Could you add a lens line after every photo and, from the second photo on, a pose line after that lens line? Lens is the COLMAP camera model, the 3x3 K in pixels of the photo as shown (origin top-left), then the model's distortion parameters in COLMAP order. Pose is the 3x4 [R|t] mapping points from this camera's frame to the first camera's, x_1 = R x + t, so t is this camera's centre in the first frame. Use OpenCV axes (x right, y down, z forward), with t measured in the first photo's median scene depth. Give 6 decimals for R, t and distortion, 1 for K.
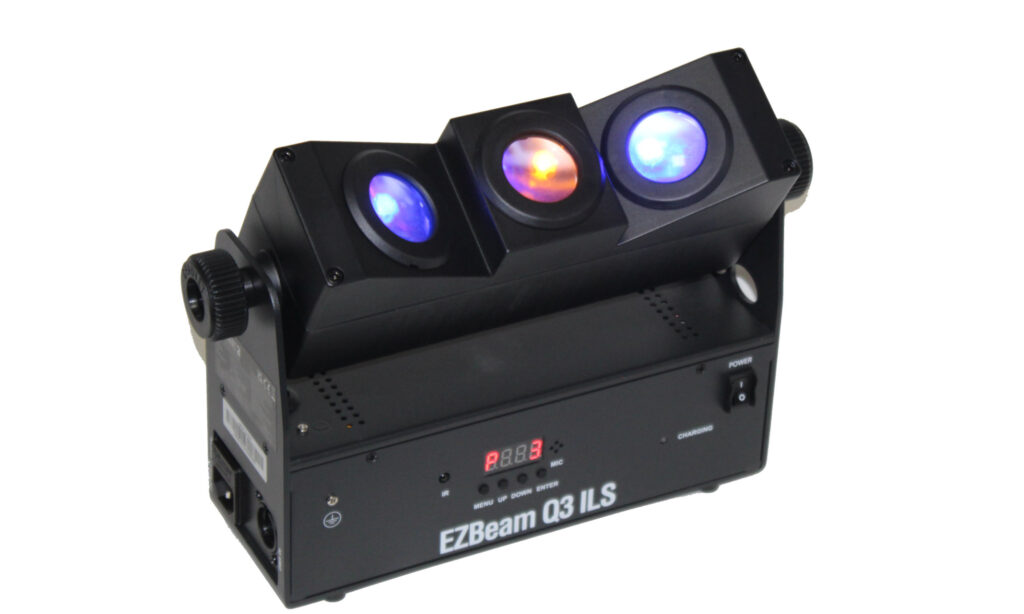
lens RADIAL K [[2854.6, 0, 512.0], [0, 2854.6, 307.0], [0, 0, 1]] dist [0.097008, 0.201862]
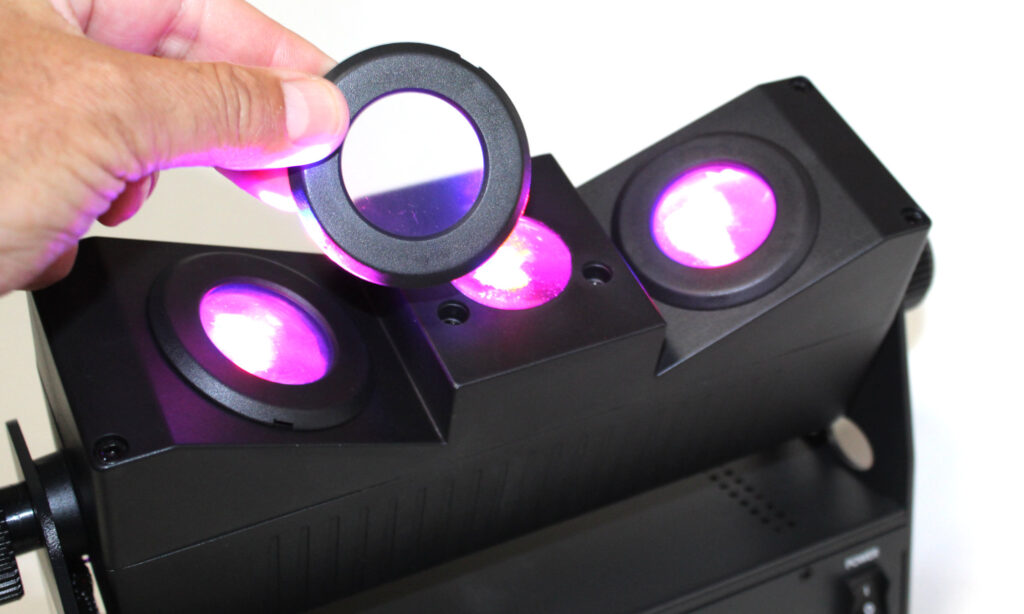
lens RADIAL K [[1440.5, 0, 512.0], [0, 1440.5, 307.0], [0, 0, 1]] dist [0.005516, -0.005585]
pose [[0.991080, -0.119201, -0.059598, 0.025933], [0.105813, 0.975700, -0.191869, 0.018991], [0.081021, 0.183851, 0.979609, 0.679676]]
